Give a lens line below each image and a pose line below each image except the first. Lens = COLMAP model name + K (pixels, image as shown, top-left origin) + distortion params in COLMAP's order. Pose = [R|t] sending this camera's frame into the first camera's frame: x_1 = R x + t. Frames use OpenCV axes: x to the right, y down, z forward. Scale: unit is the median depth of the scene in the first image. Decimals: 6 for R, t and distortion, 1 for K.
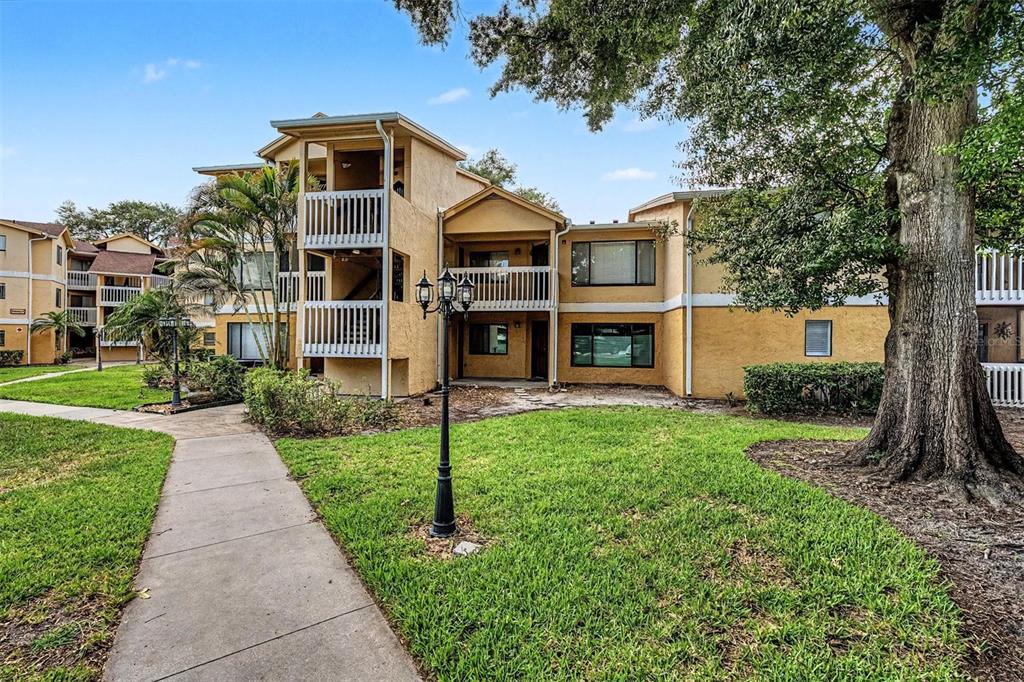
lens RADIAL K [[483.6, 0, 509.3], [0, 483.6, 331.2], [0, 0, 1]] dist [0.001224, -0.000132]
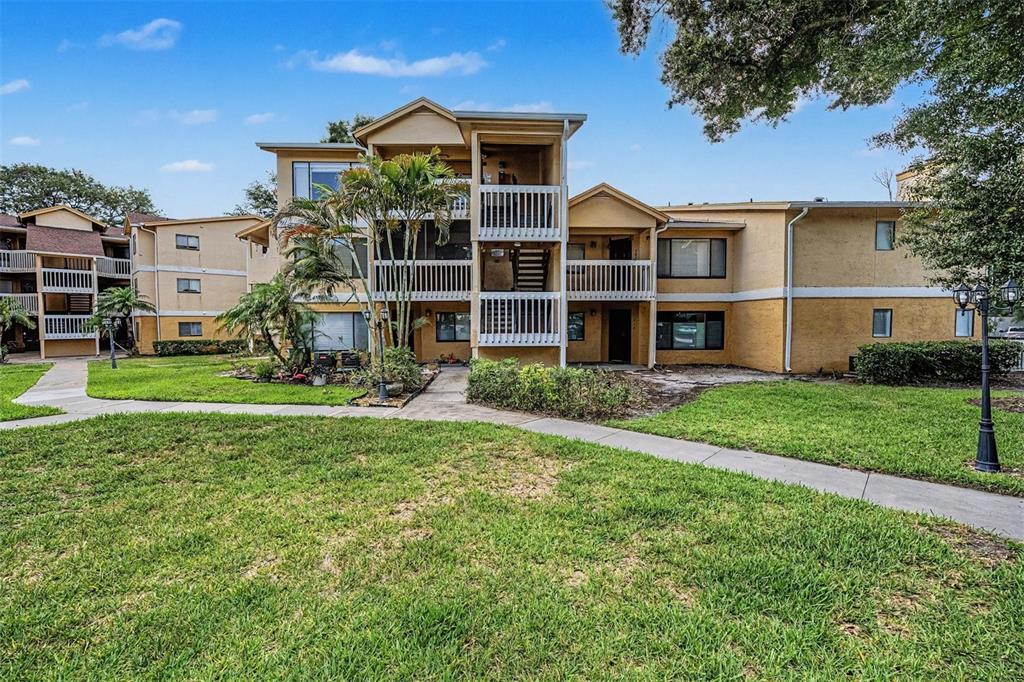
lens RADIAL K [[480.1, 0, 509.2], [0, 480.1, 334.0], [0, 0, 1]] dist [0.000940, -0.000079]
pose [[0.974322, -0.015568, 0.224620, -0.473161], [0.007170, 0.999246, 0.038153, -0.009470], [-0.225045, -0.035562, 0.973699, -0.005495]]
